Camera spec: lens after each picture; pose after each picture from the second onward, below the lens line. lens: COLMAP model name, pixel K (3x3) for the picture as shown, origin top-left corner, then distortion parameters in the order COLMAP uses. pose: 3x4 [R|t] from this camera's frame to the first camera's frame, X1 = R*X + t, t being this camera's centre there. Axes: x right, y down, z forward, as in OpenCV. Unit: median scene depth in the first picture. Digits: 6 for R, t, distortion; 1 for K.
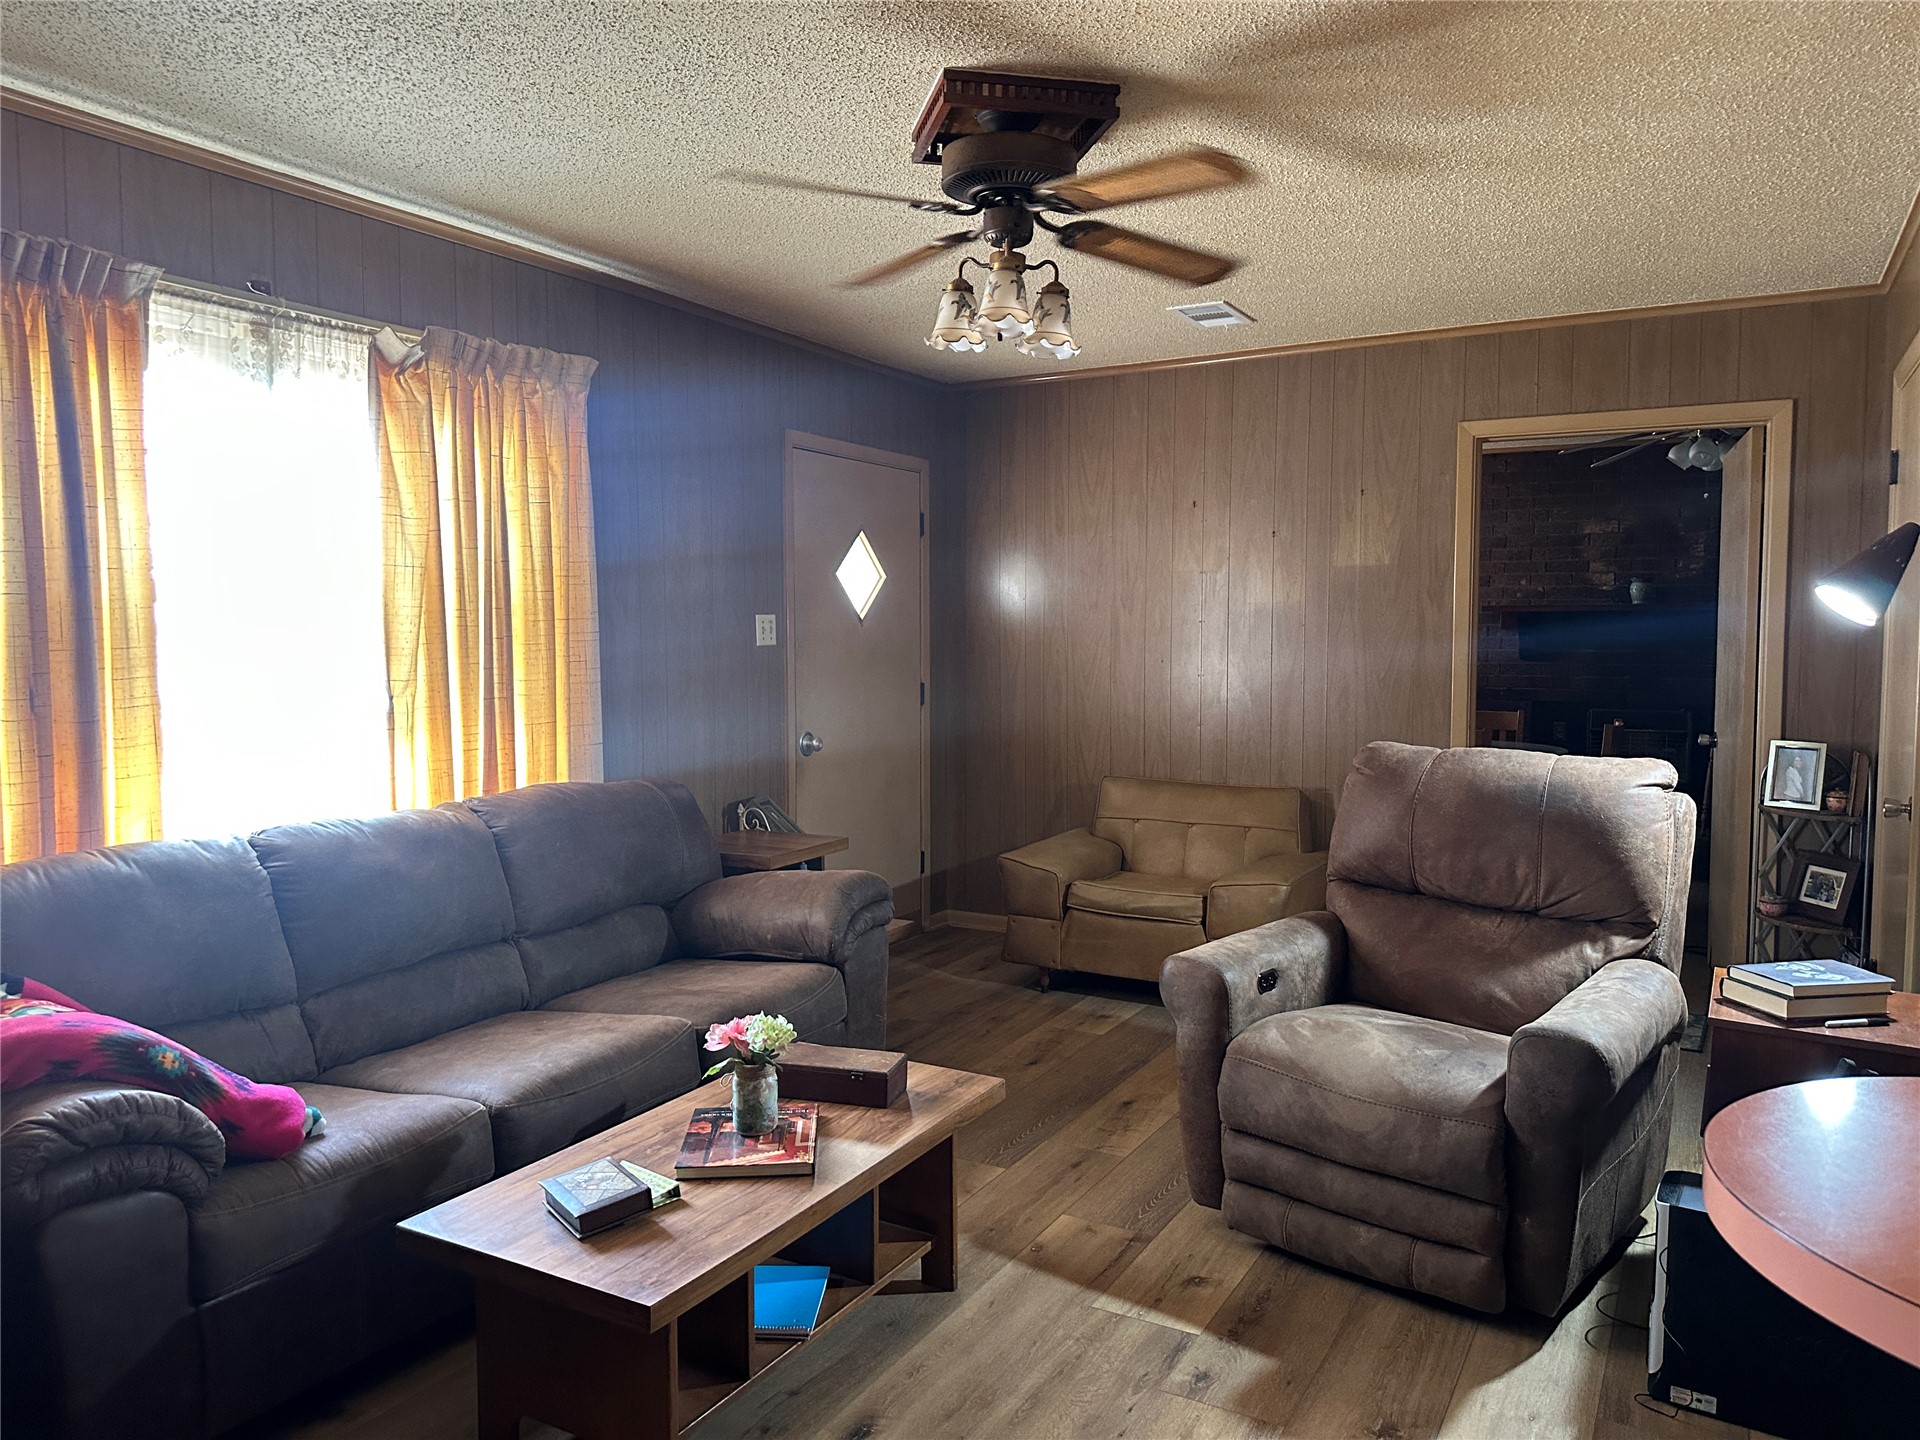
lens RADIAL K [[1328.4, 0, 960.9], [0, 1328.4, 722.6], [0, 0, 1]] dist [0.018162, -0.030529]
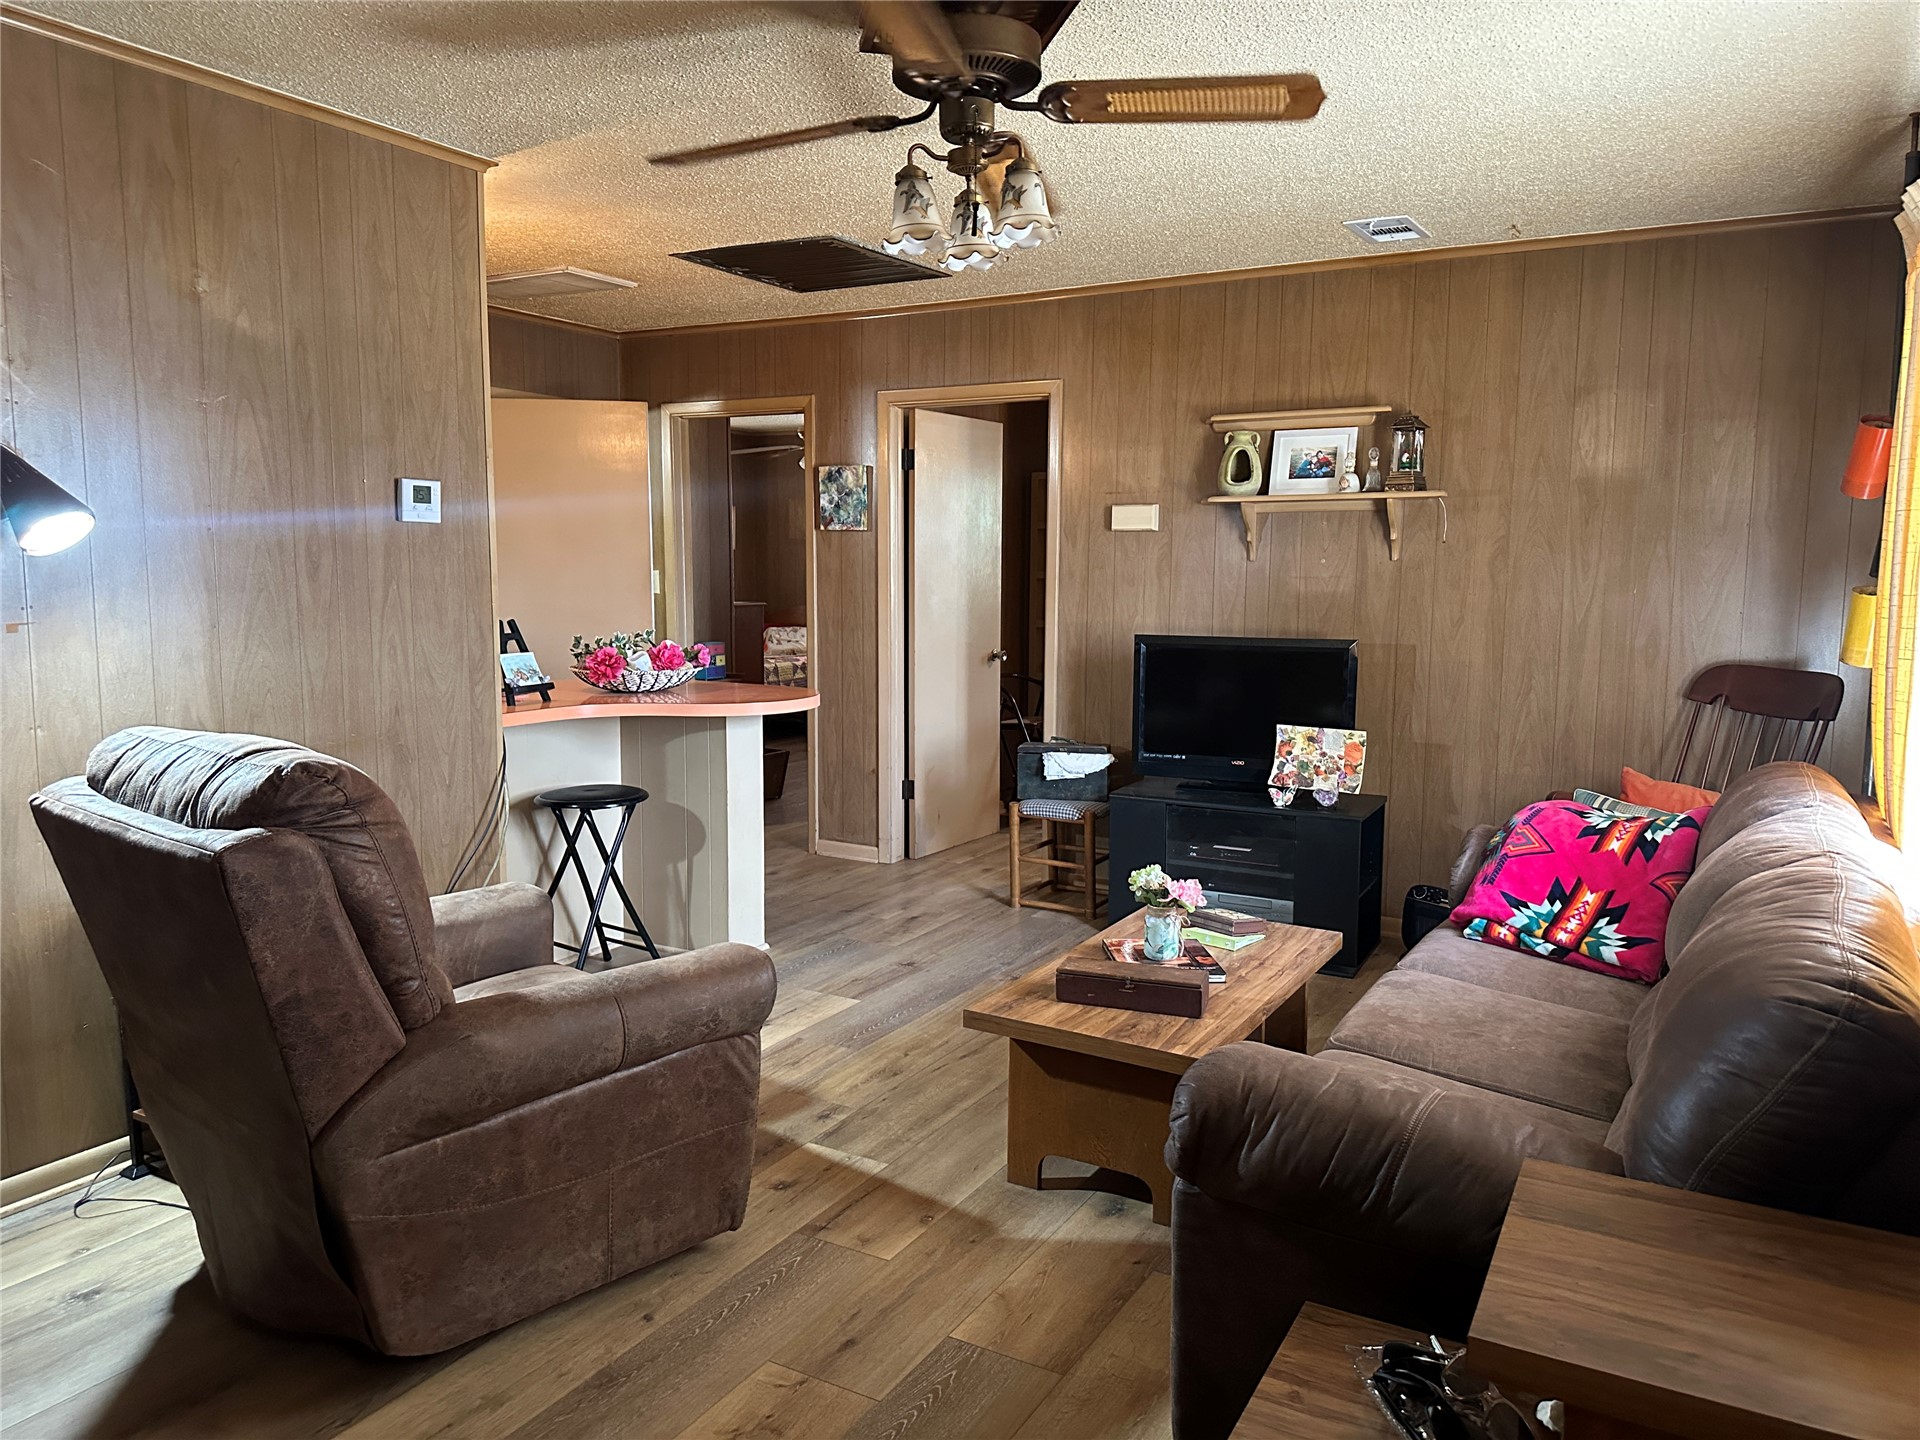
lens RADIAL K [[1328.4, 0, 961.3], [0, 1328.4, 719.8], [0, 0, 1]] dist [0.018162, -0.030529]
pose [[-0.999978, -0.004418, 0.005039, 0.030986], [-0.003358, 0.981025, 0.193852, -0.151273], [-0.005800, 0.193831, -0.981018, 1.986741]]
